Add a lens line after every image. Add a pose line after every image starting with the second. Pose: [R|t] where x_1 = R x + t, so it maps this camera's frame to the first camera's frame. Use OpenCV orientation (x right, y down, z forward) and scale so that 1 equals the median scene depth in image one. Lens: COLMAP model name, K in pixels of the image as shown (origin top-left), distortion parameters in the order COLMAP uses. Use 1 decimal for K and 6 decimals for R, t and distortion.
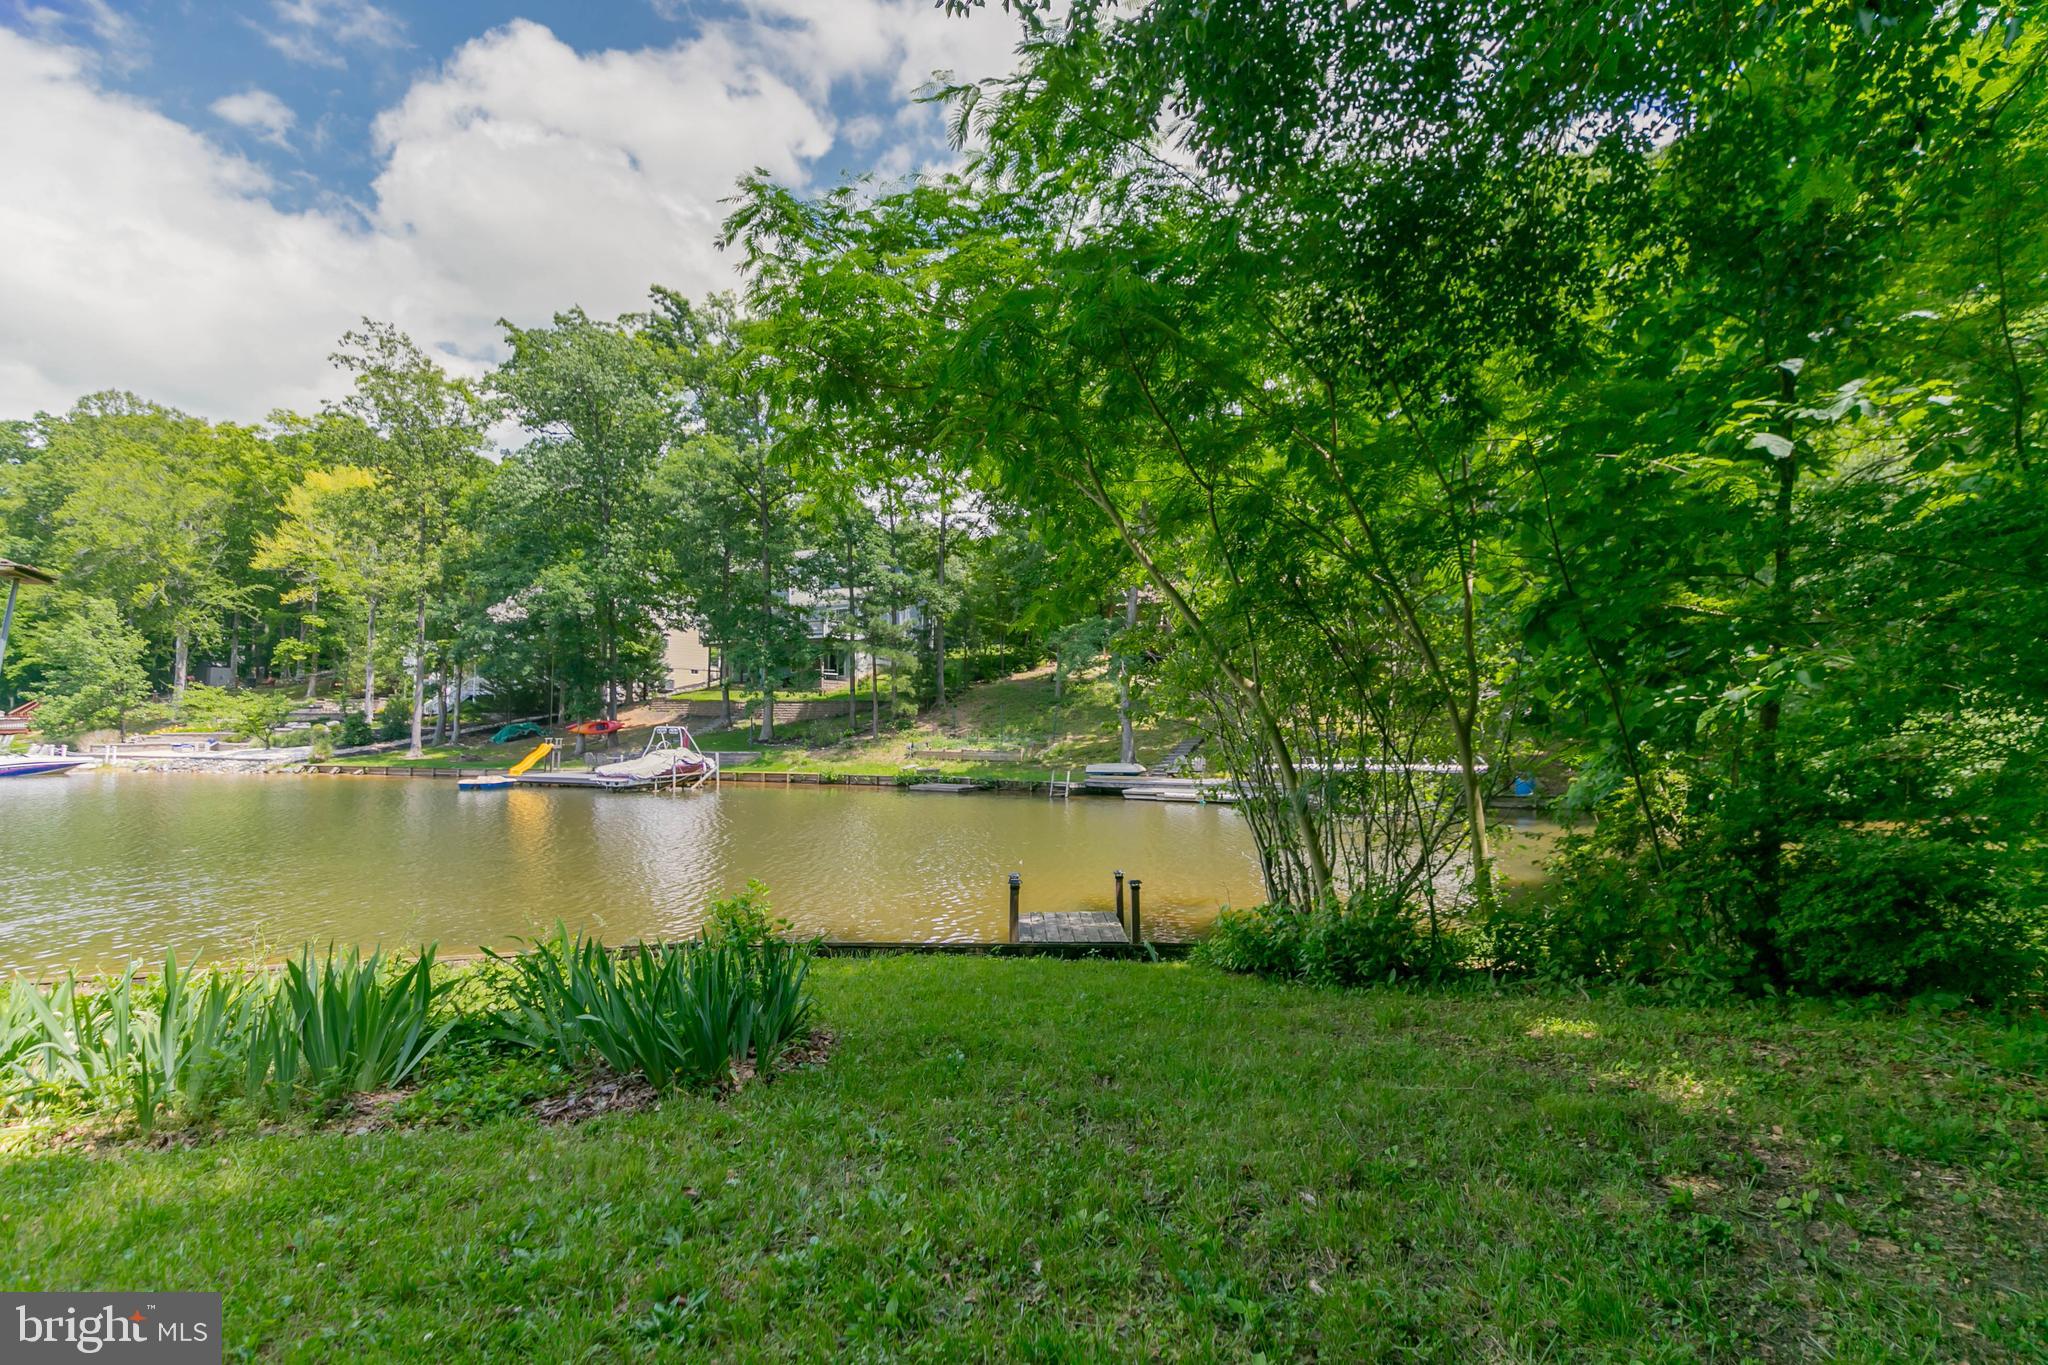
lens RADIAL K [[920.3, 0, 1027.6], [0, 920.3, 668.1], [0, 0, 1]] dist [0.001743, 0.000294]
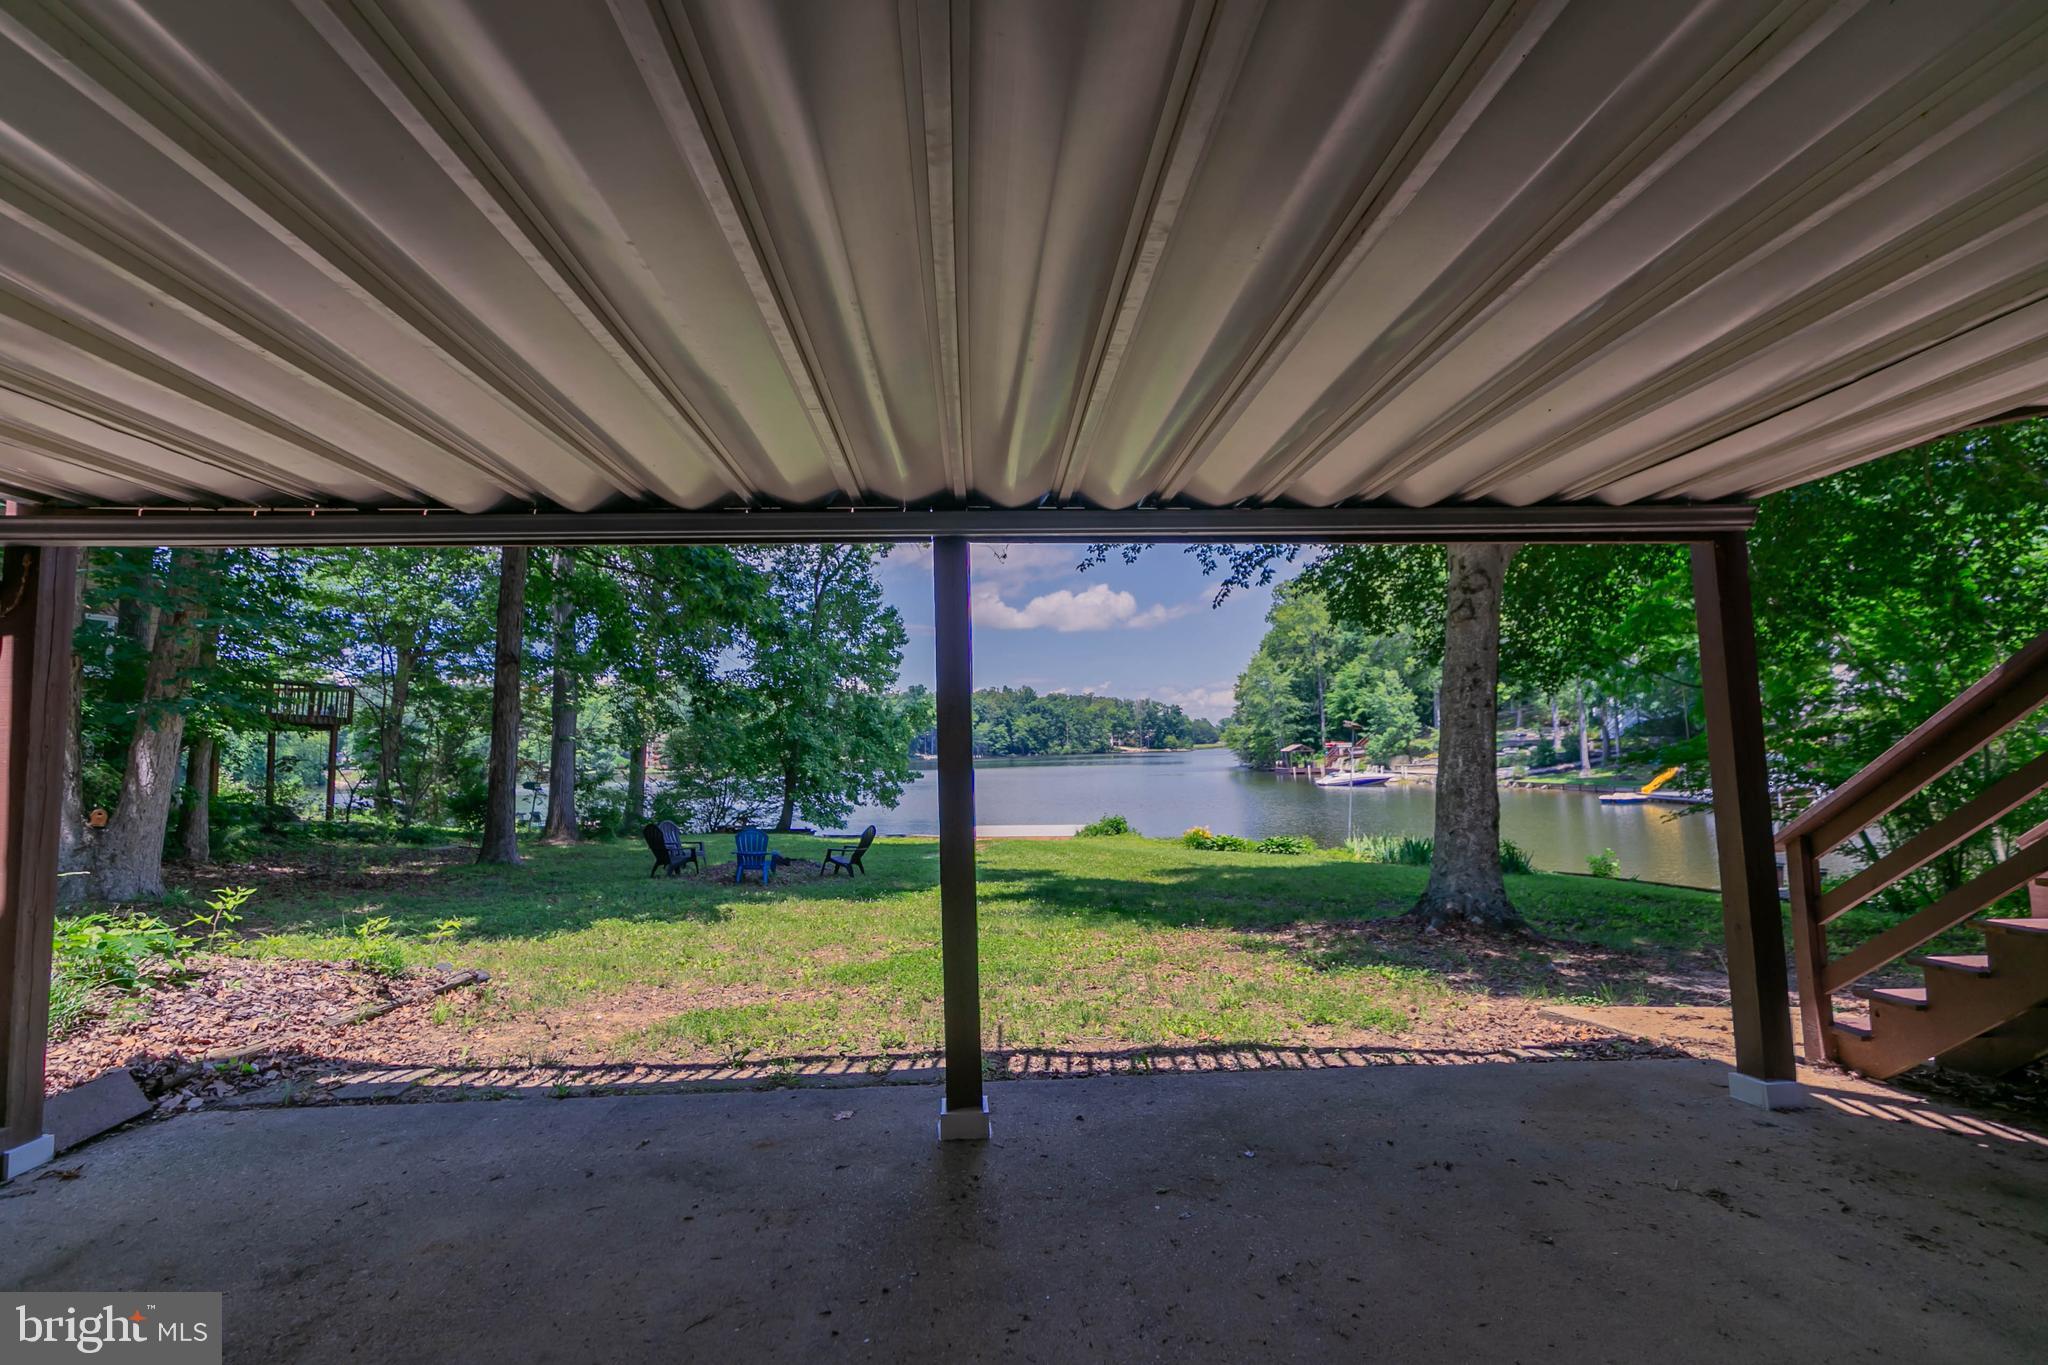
lens RADIAL K [[942.4, 0, 1026.9], [0, 942.4, 662.8], [0, 0, 1]] dist [0.005628, -0.000575]
pose [[0.390767, -0.098244, -0.915232, 0.214988], [0.084794, 0.993902, -0.070485, -0.028817], [0.916576, -0.050063, 0.396715, -0.192386]]
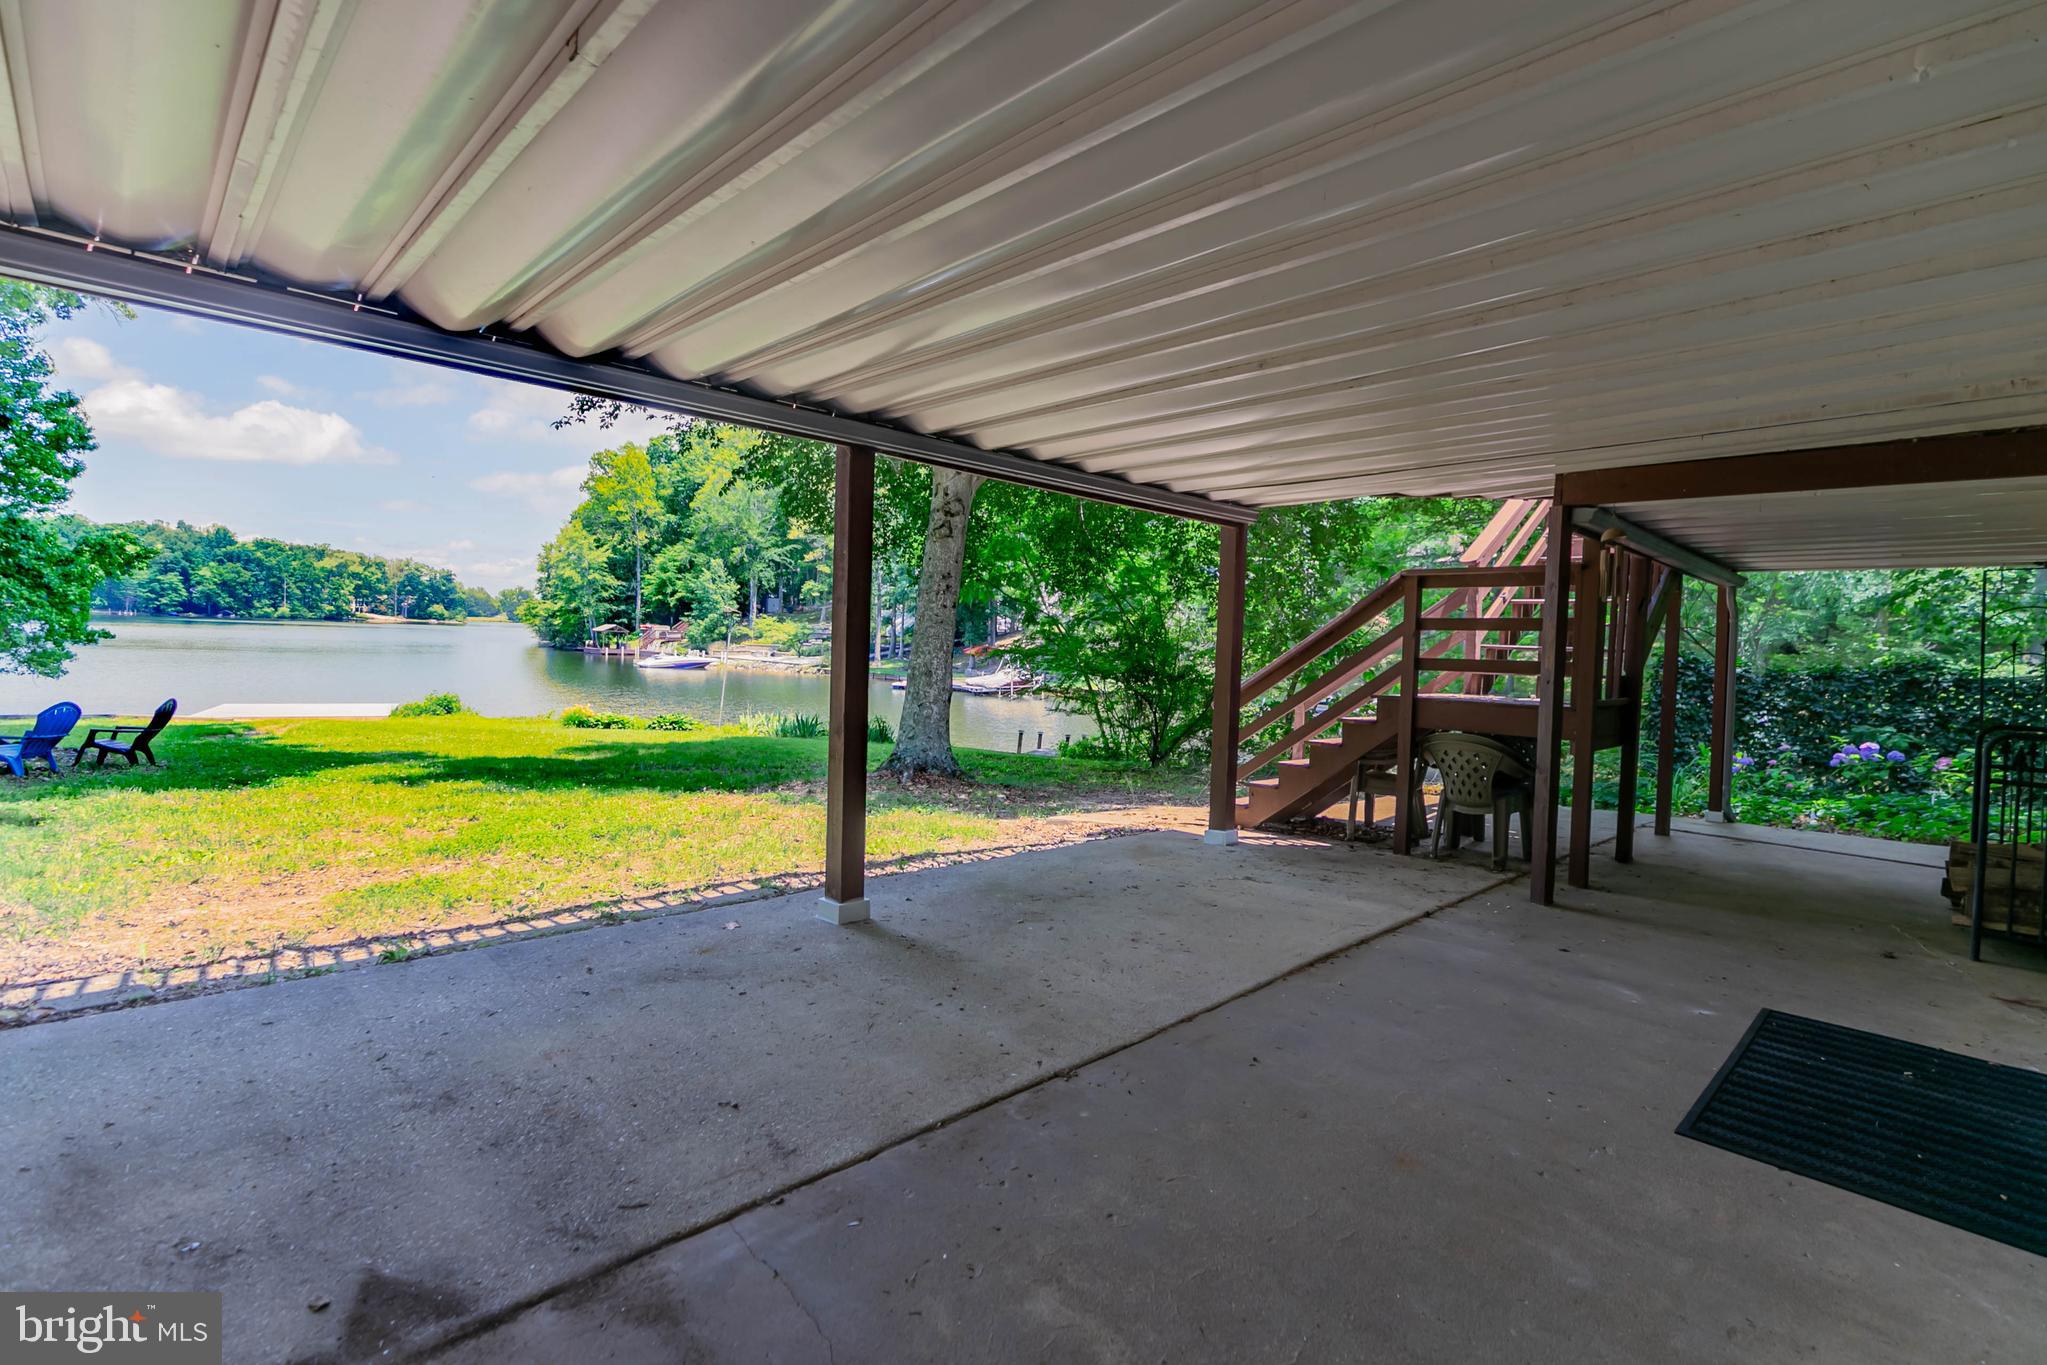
lens RADIAL K [[942.0, 0, 1026.4], [0, 942.0, 662.8], [0, 0, 1]] dist [0.005628, -0.000575]
pose [[0.897771, 0.039992, -0.438643, 0.201187], [-0.004906, 0.996716, 0.080833, -0.030880], [0.440435, -0.070417, 0.895019, -0.236096]]
